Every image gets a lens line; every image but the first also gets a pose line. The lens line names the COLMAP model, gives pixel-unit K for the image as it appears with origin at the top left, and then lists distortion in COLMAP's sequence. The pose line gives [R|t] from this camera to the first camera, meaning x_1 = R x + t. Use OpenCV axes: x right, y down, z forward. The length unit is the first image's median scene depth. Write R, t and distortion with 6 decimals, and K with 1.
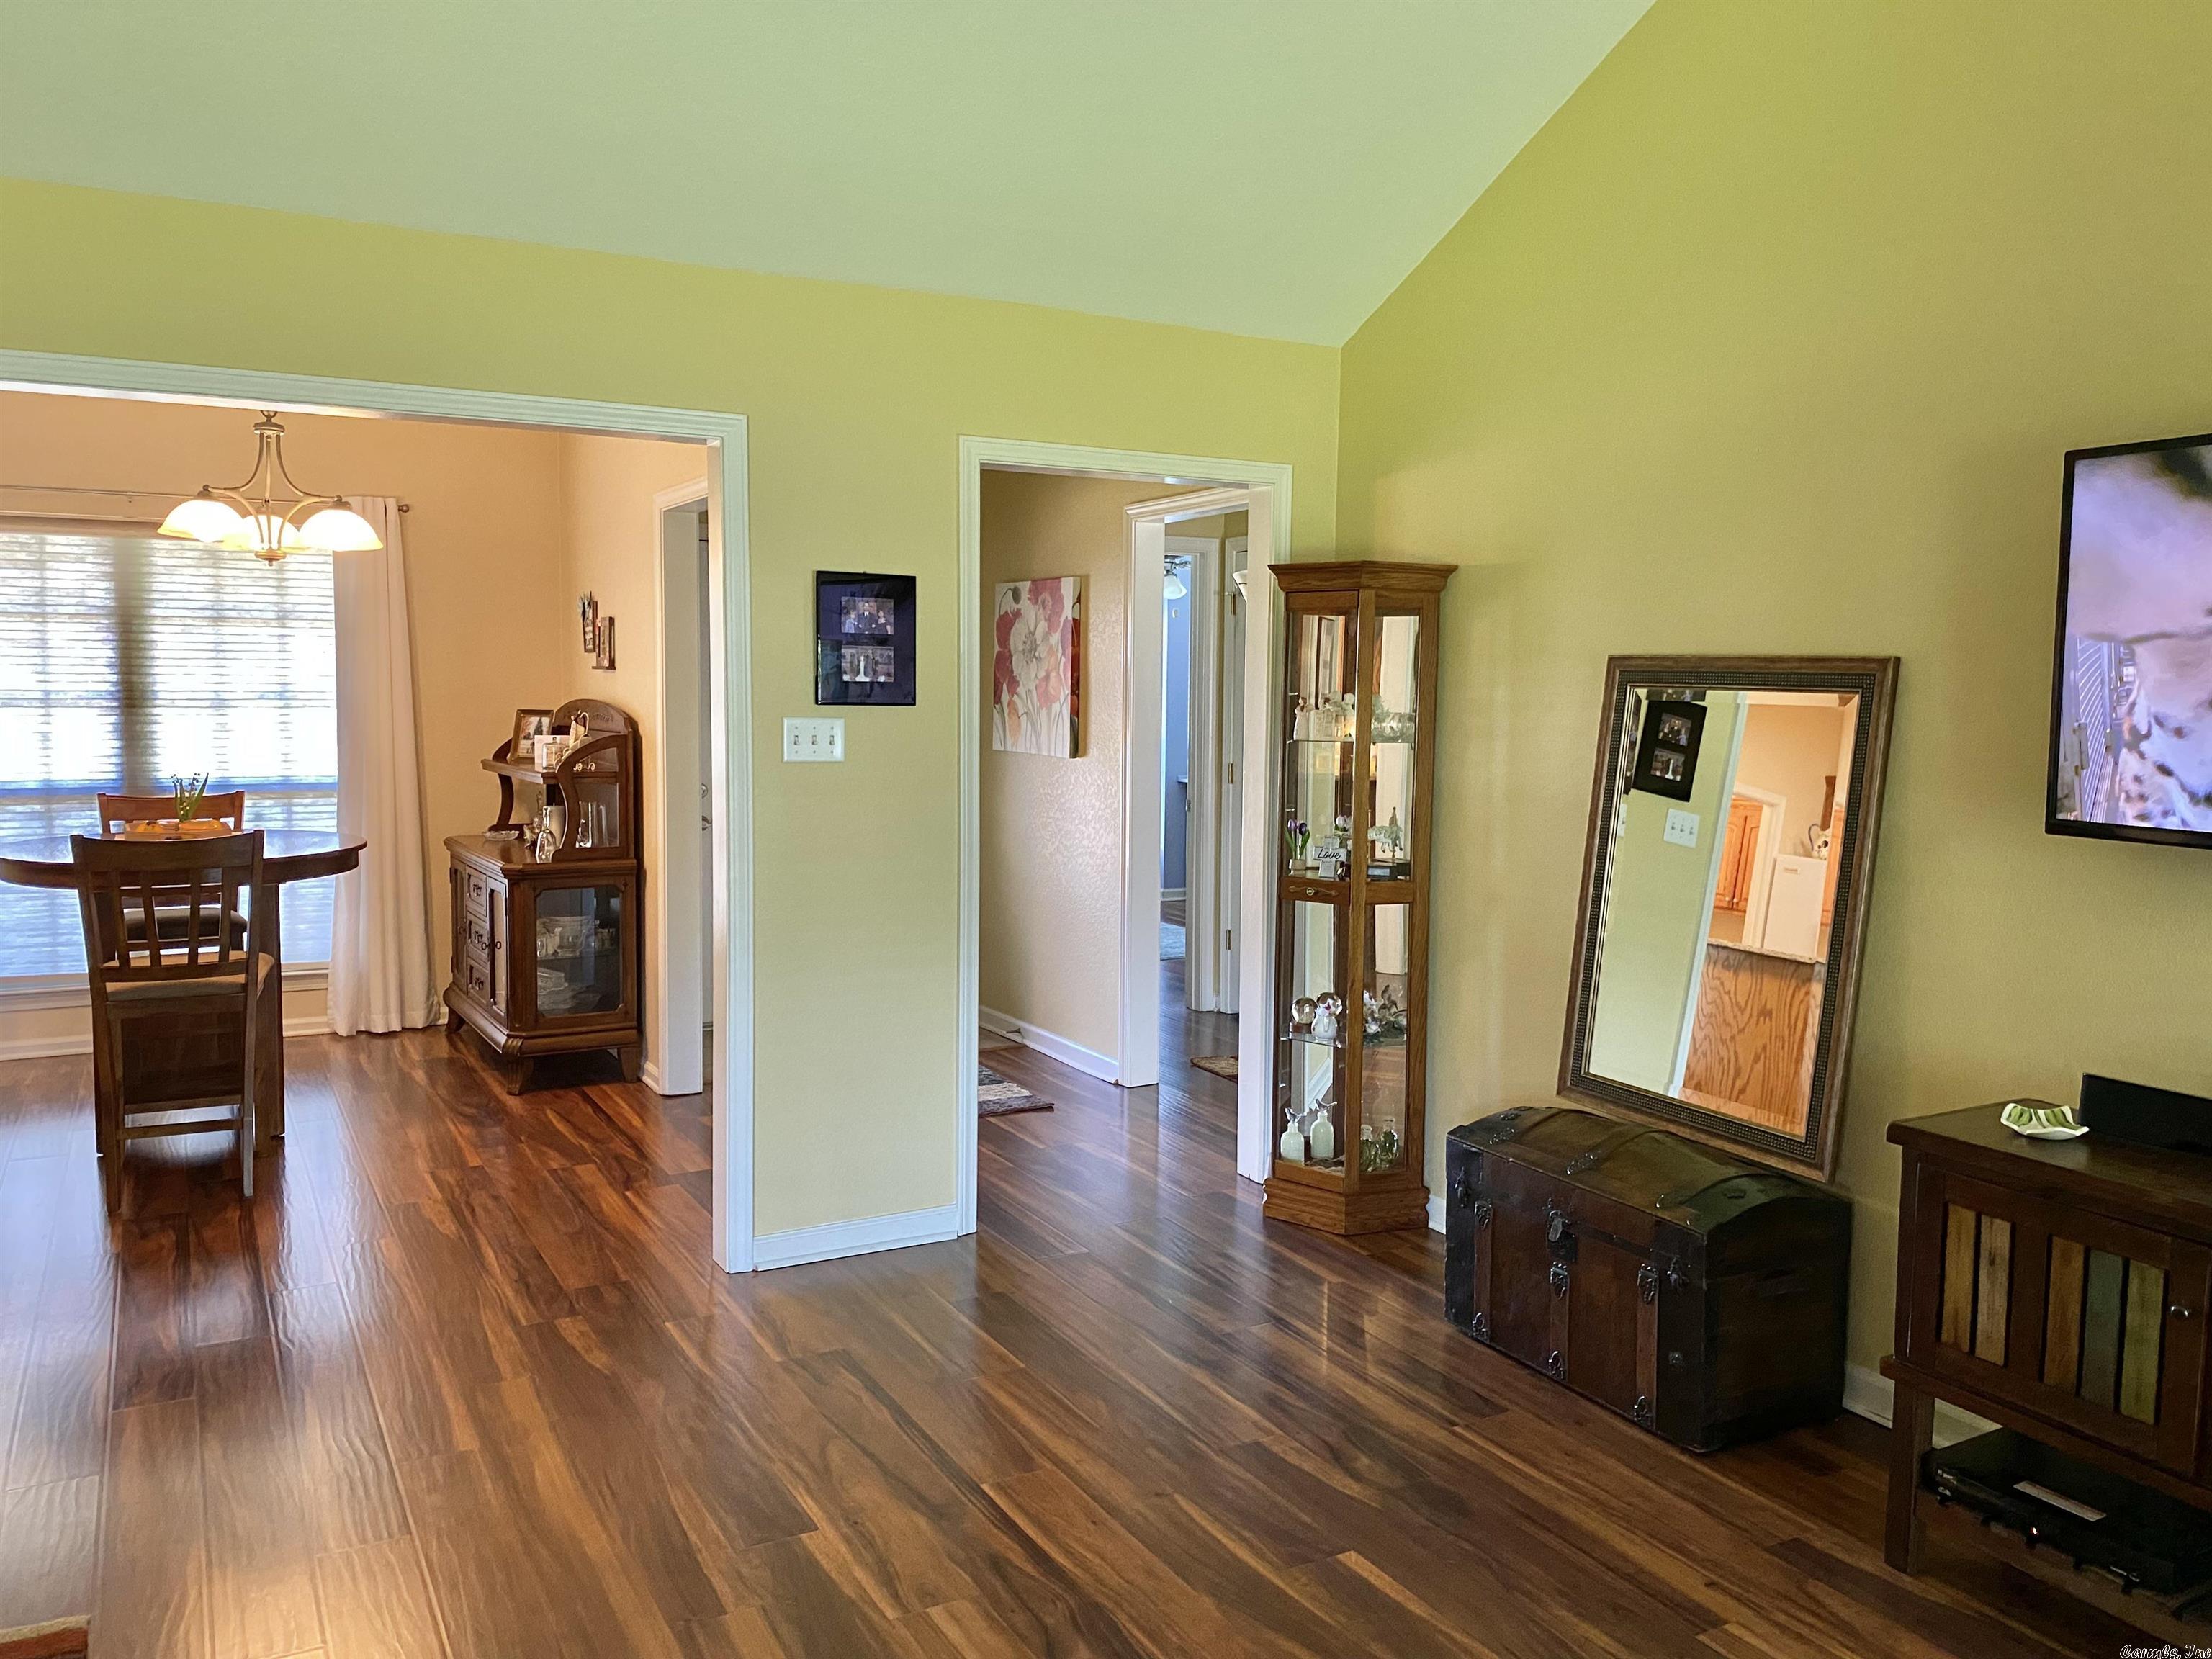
lens RADIAL K [[1674.1, 0, 1107.2], [0, 1674.1, 824.6], [0, 0, 1]] dist [0.037618, -0.044075]
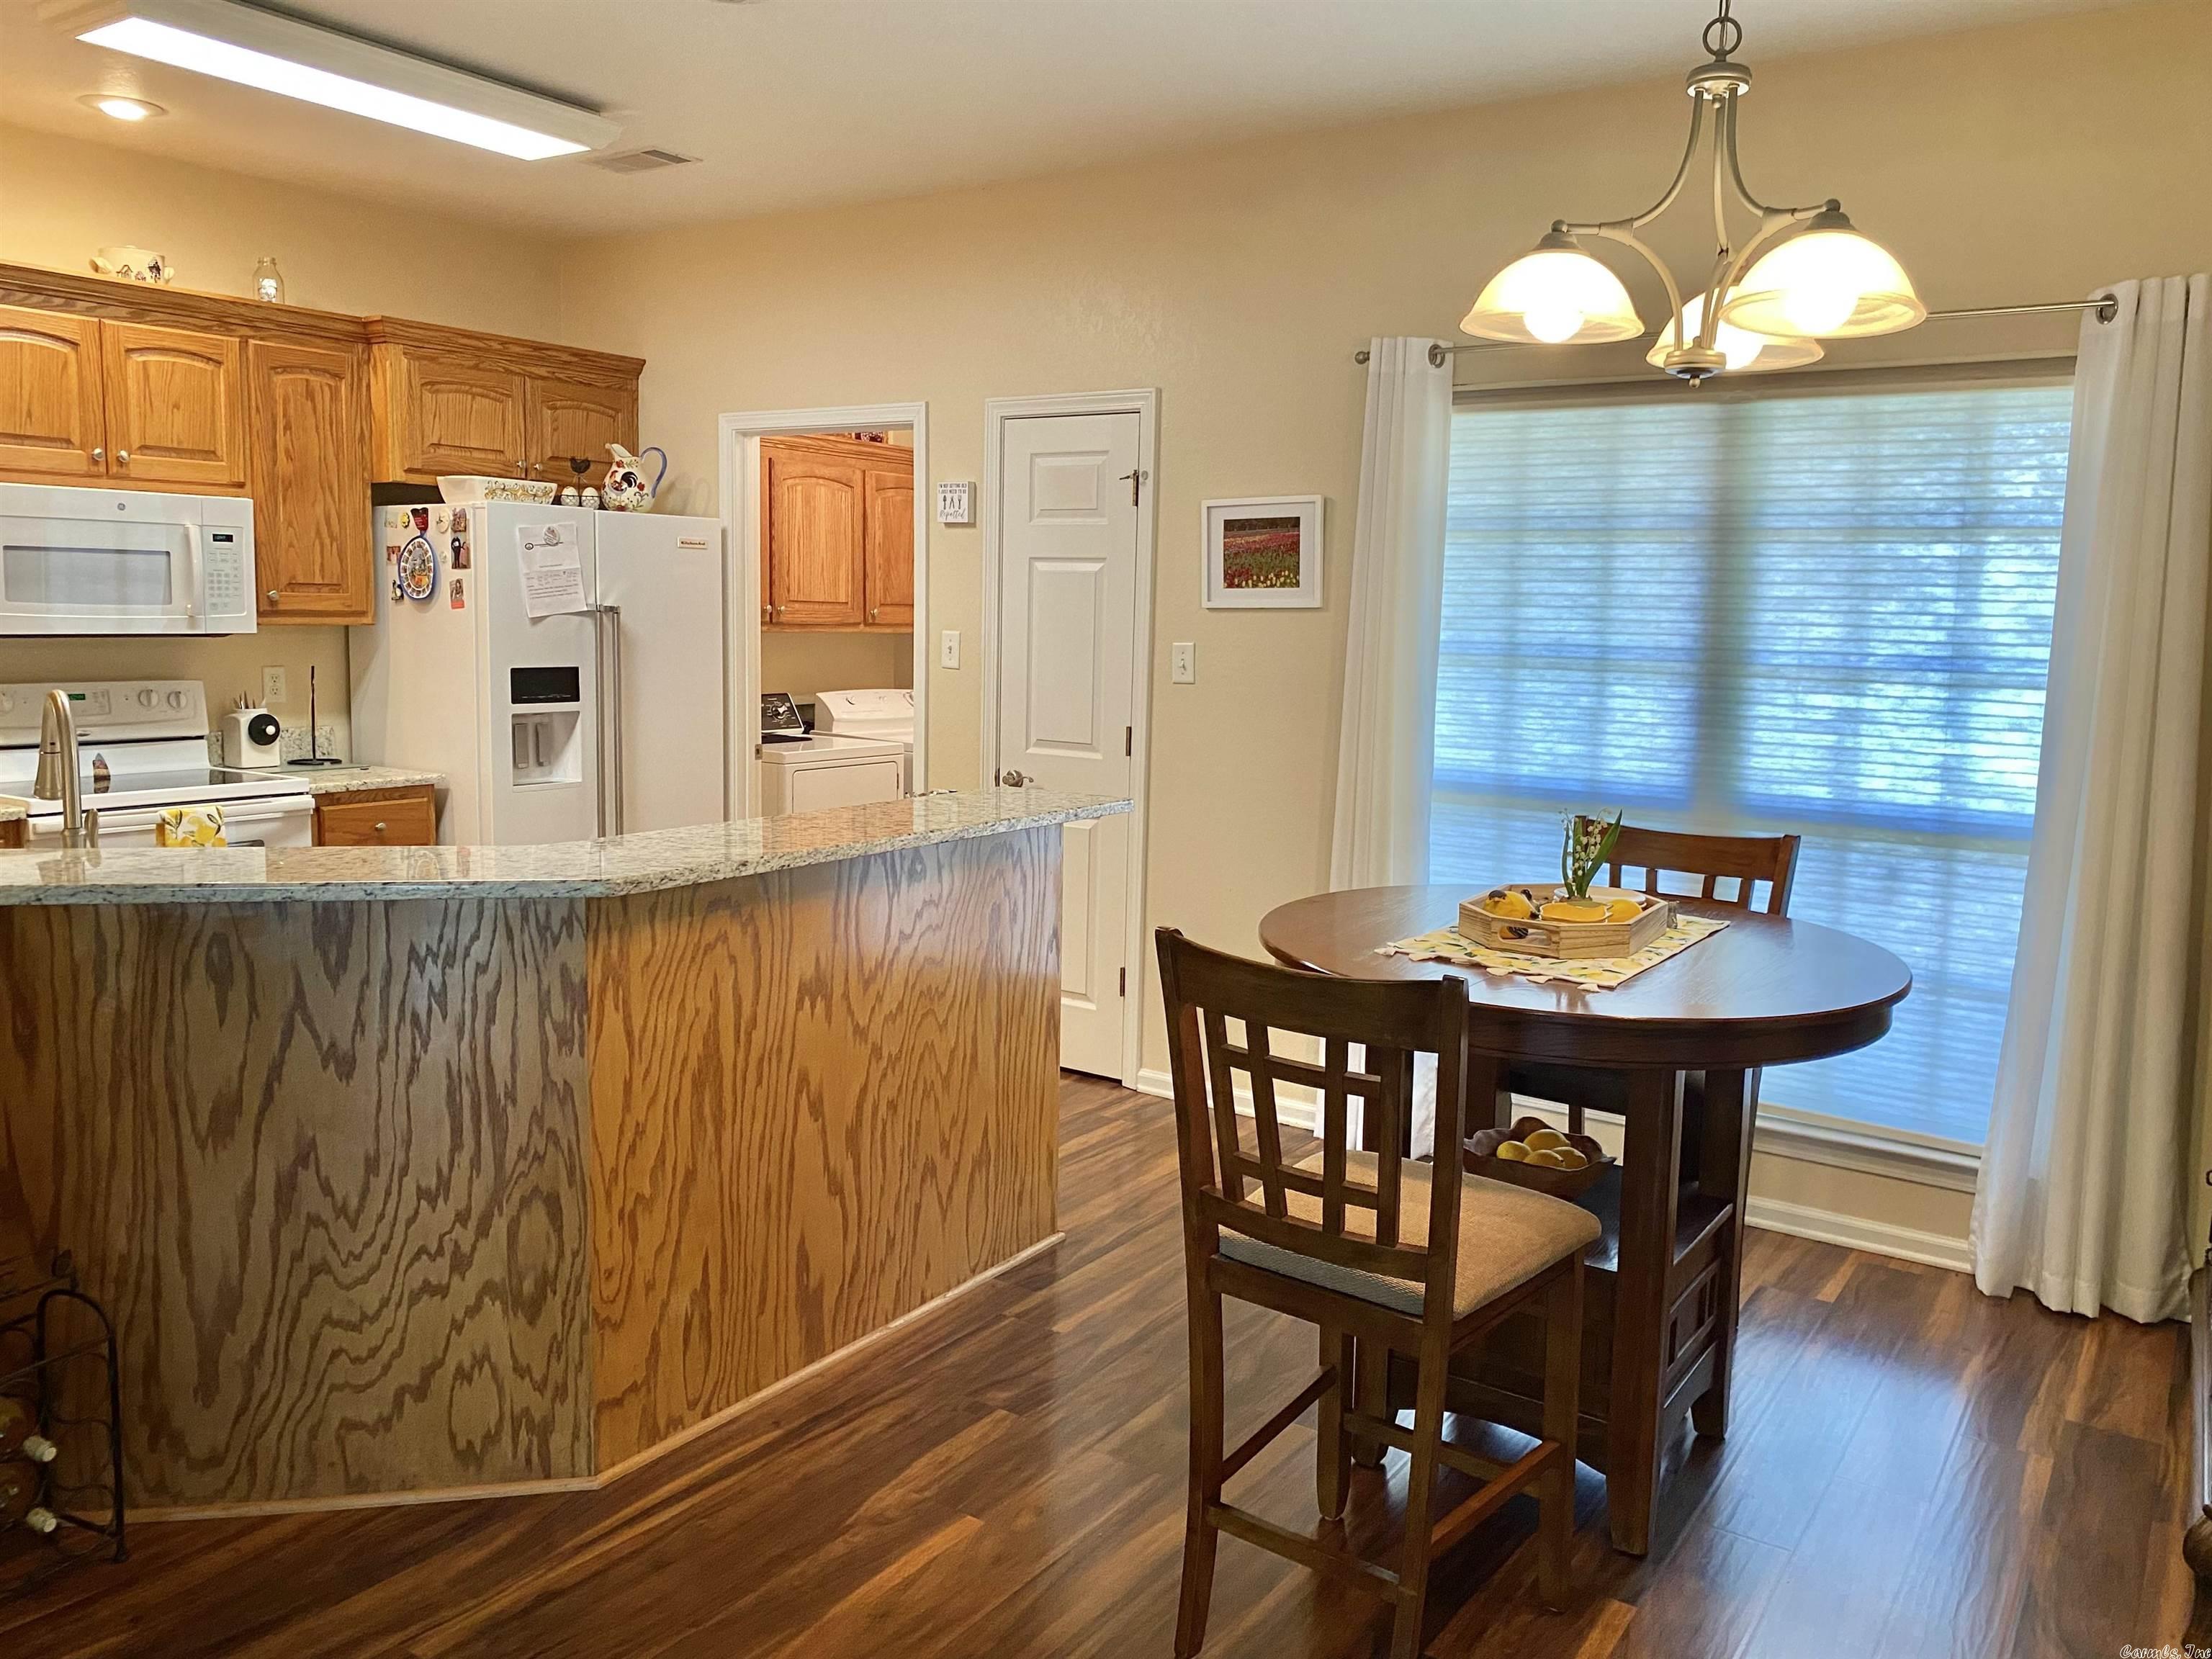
lens RADIAL K [[1674.1, 0, 1163.8], [0, 1674.1, 793.2], [0, 0, 1]] dist [0.037618, -0.044075]
pose [[0.462429, 0.099688, -0.881034, -0.148830], [-0.092555, 0.993658, 0.063852, -0.059745], [0.881812, 0.052018, 0.468723, 0.668200]]
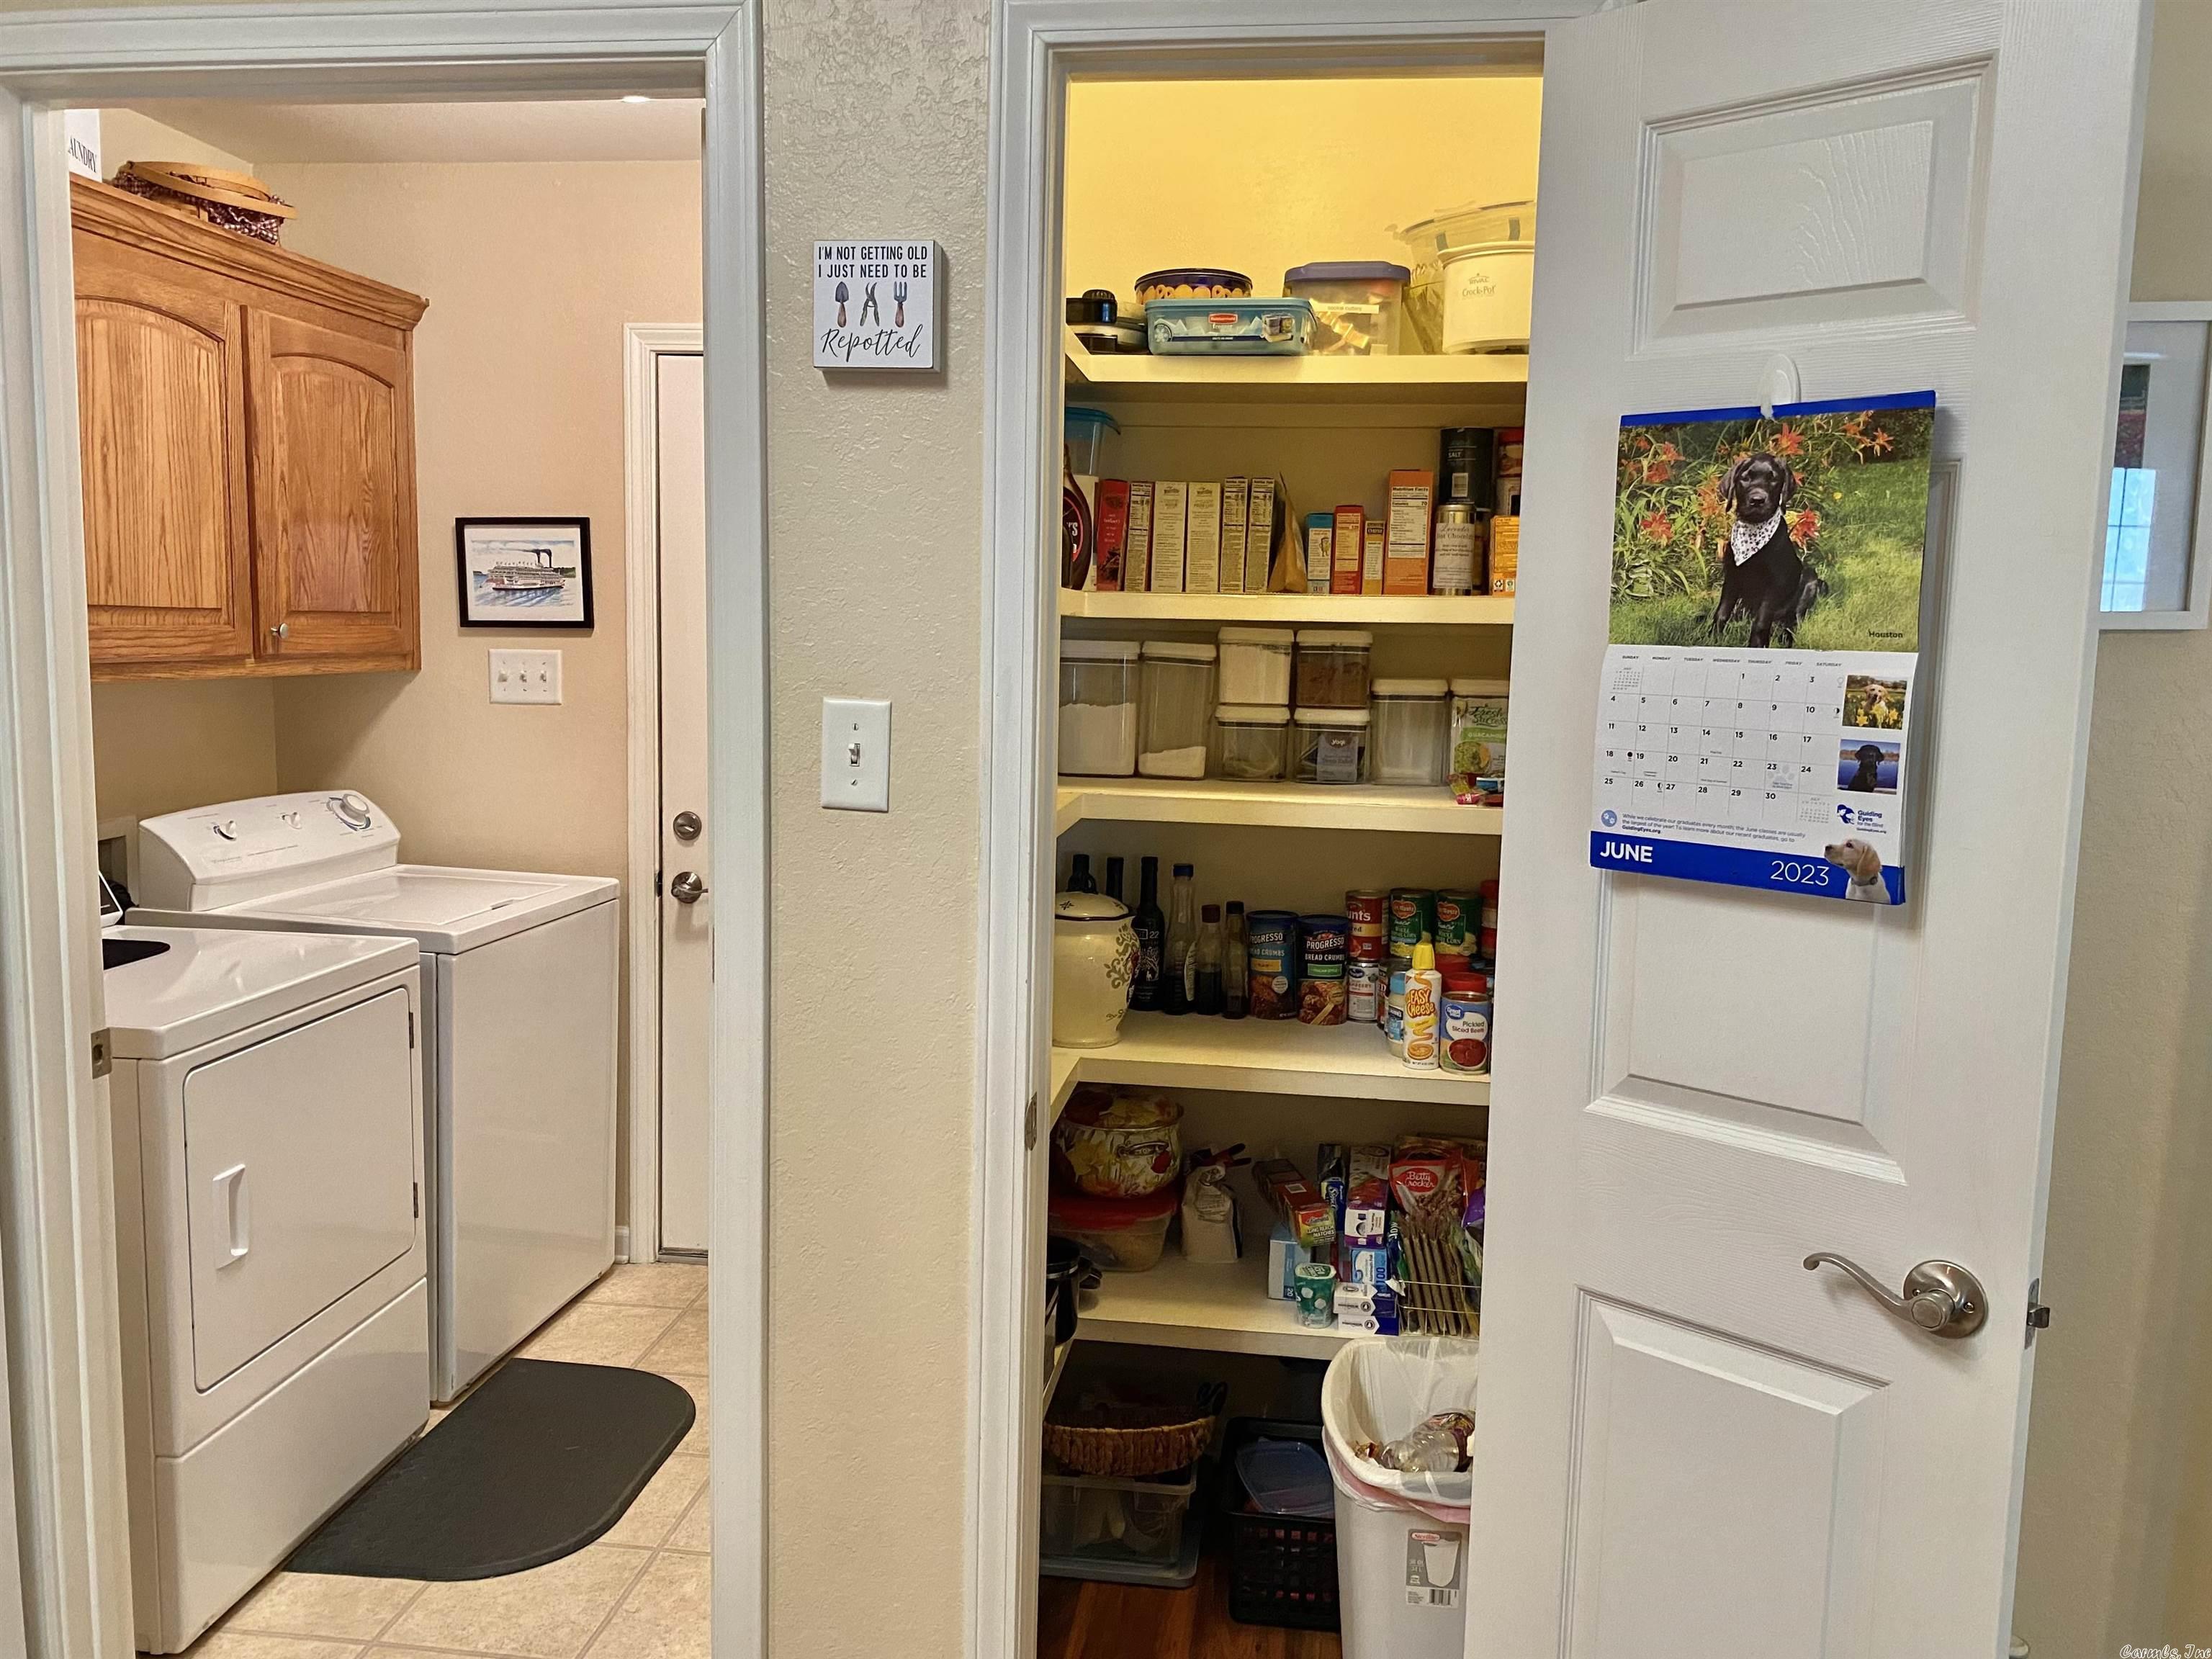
lens RADIAL K [[1674.1, 0, 1106.0], [0, 1674.1, 825.1], [0, 0, 1]] dist [0.037618, -0.044075]
pose [[0.801517, 0.075631, -0.593169, -0.927246], [-0.064715, 0.997114, 0.039689, -0.071940], [0.594459, 0.006576, 0.804099, 0.789373]]
